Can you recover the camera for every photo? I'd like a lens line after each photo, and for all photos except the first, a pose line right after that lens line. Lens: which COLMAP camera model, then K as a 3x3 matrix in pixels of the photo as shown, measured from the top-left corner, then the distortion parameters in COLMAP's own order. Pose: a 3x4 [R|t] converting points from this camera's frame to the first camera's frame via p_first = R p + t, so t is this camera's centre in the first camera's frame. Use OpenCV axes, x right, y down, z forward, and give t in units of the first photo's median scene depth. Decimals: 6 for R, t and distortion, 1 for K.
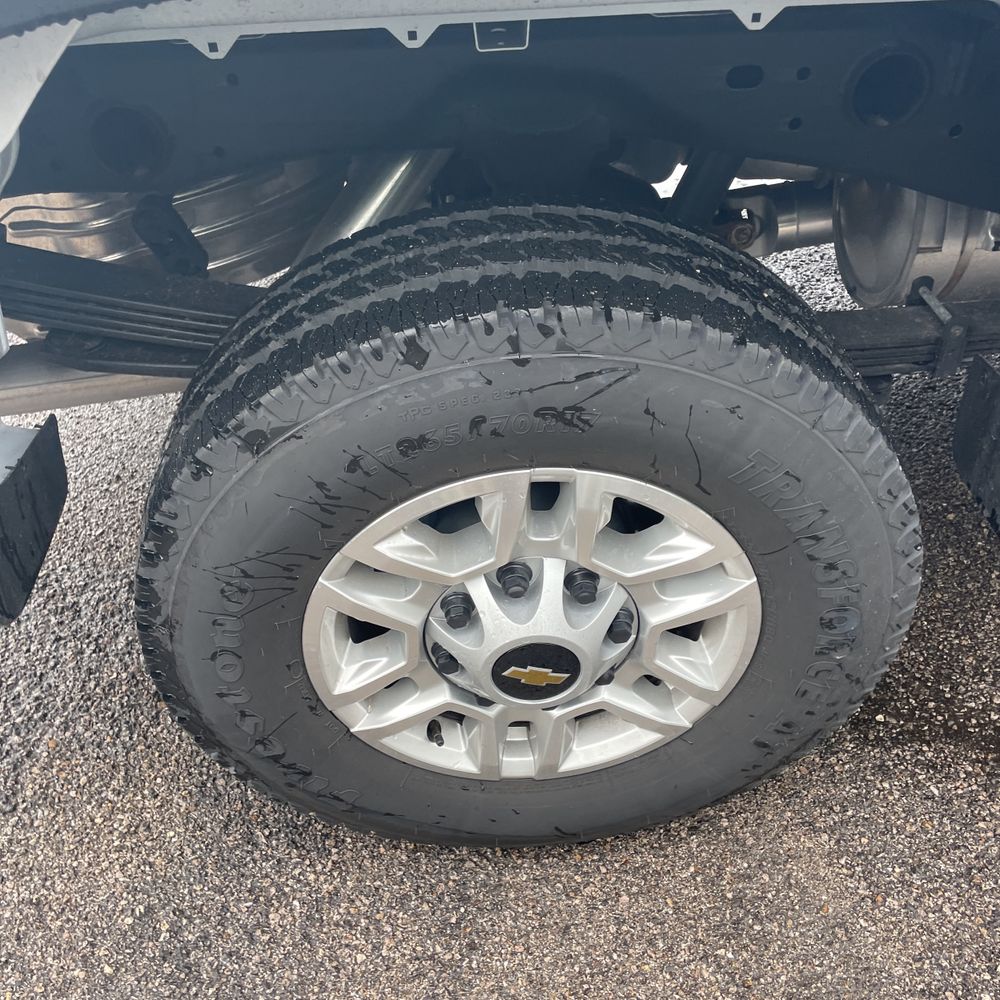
lens RADIAL K [[1022.6, 0, 498.6], [0, 1022.6, 489.7], [0, 0, 1]] dist [0.088095, -0.116497]
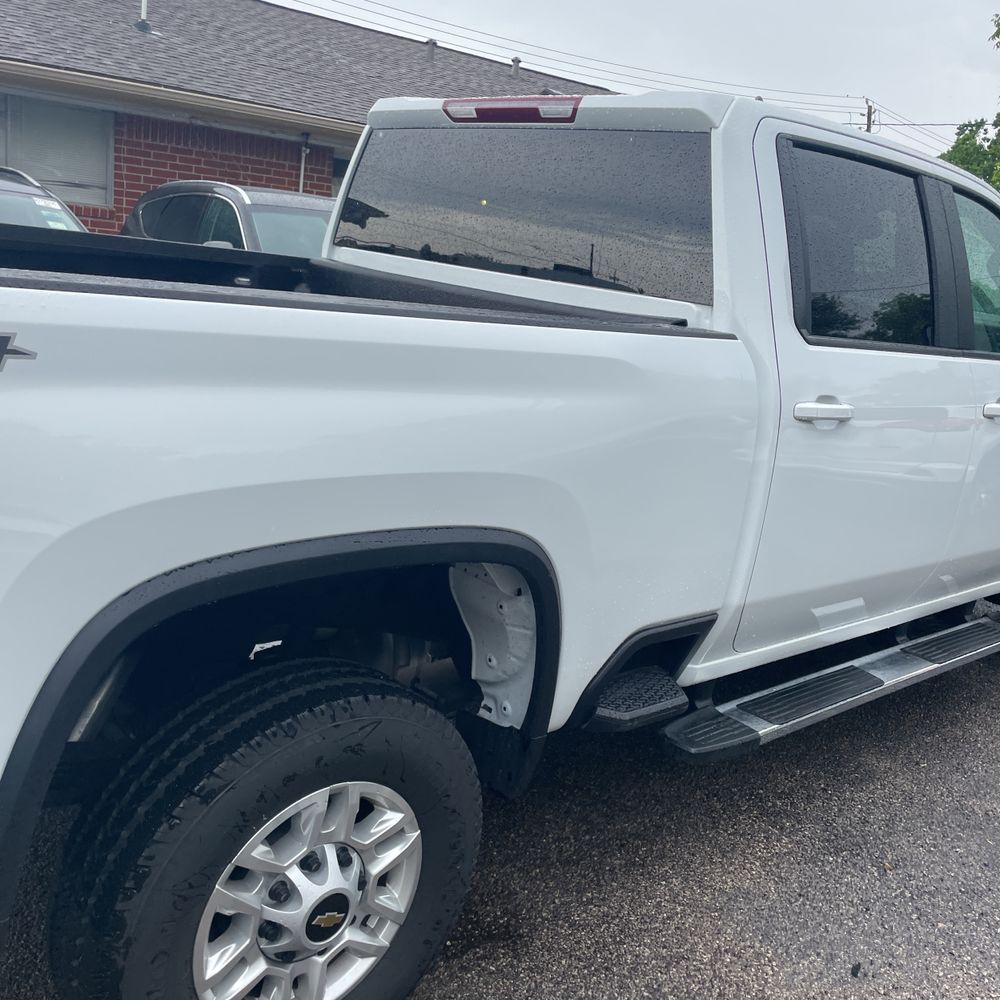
lens RADIAL K [[1022.6, 0, 498.6], [0, 1022.6, 489.7], [0, 0, 1]] dist [0.088095, -0.116497]
pose [[0.767829, -0.015460, 0.640468, -0.965999], [0.294004, 0.896726, -0.330823, 0.216492], [-0.569210, 0.442316, 0.693077, -0.805678]]
